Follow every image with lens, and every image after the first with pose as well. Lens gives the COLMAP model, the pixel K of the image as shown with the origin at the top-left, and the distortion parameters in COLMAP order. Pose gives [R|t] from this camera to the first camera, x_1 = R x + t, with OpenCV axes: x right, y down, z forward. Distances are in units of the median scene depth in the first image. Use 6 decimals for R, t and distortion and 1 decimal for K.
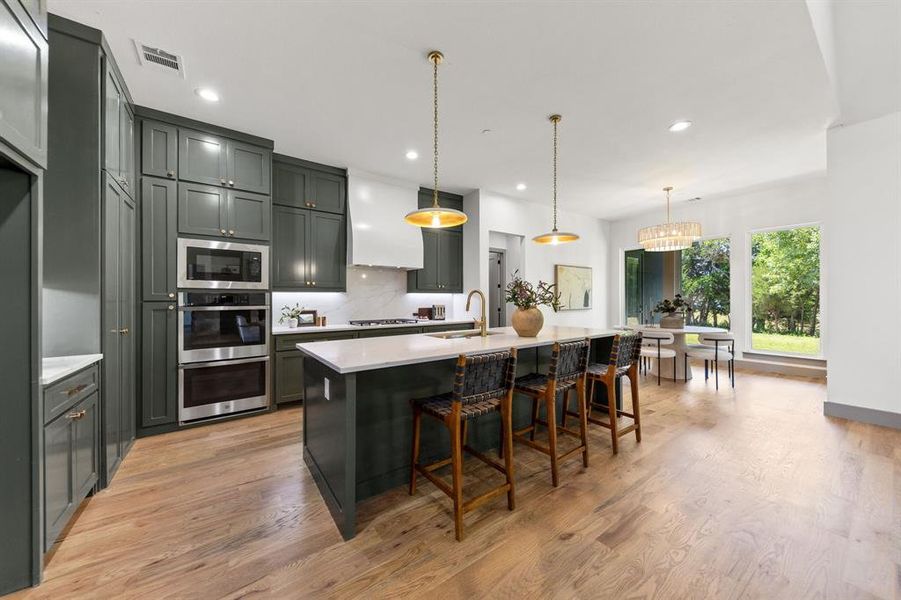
lens RADIAL K [[316.3, 0, 447.6], [0, 316.3, 300.5], [0, 0, 1]] dist [0.000758, -0.000117]
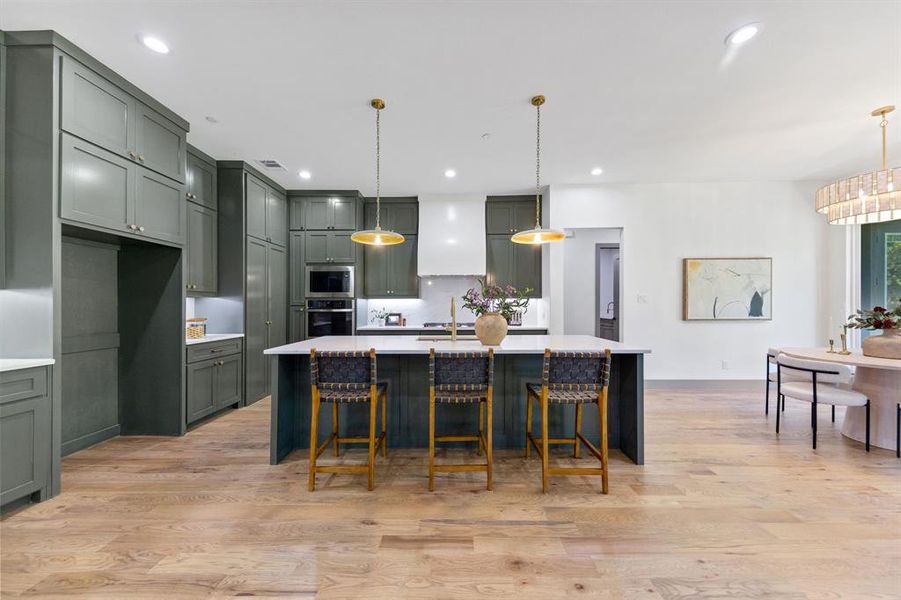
lens RADIAL K [[313.0, 0, 452.3], [0, 313.0, 304.5], [0, 0, 1]] dist [0.001618, 0.000173]
pose [[0.810486, 0.003493, -0.585748, 0.472946], [-0.003952, 0.999992, 0.000495, -0.004648], [0.585745, 0.001914, 0.810493, 0.109531]]
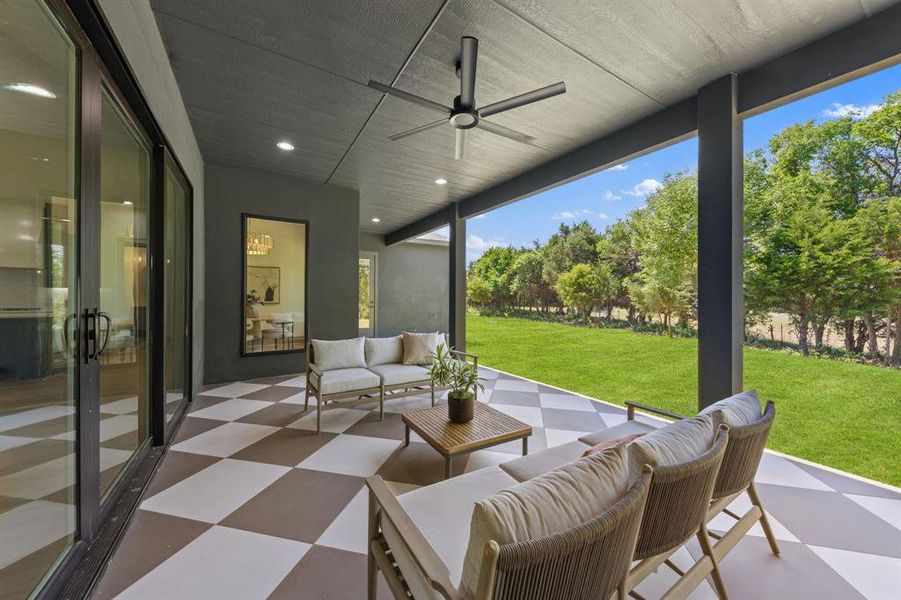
lens RADIAL K [[316.3, 0, 447.6], [0, 316.3, 300.5], [0, 0, 1]] dist [0.000758, -0.000117]
pose [[0.998257, 0.005977, -0.058711, 1.812777], [-0.005961, 0.999982, 0.000447, 0.021290], [0.058713, -0.000096, 0.998275, -0.201389]]
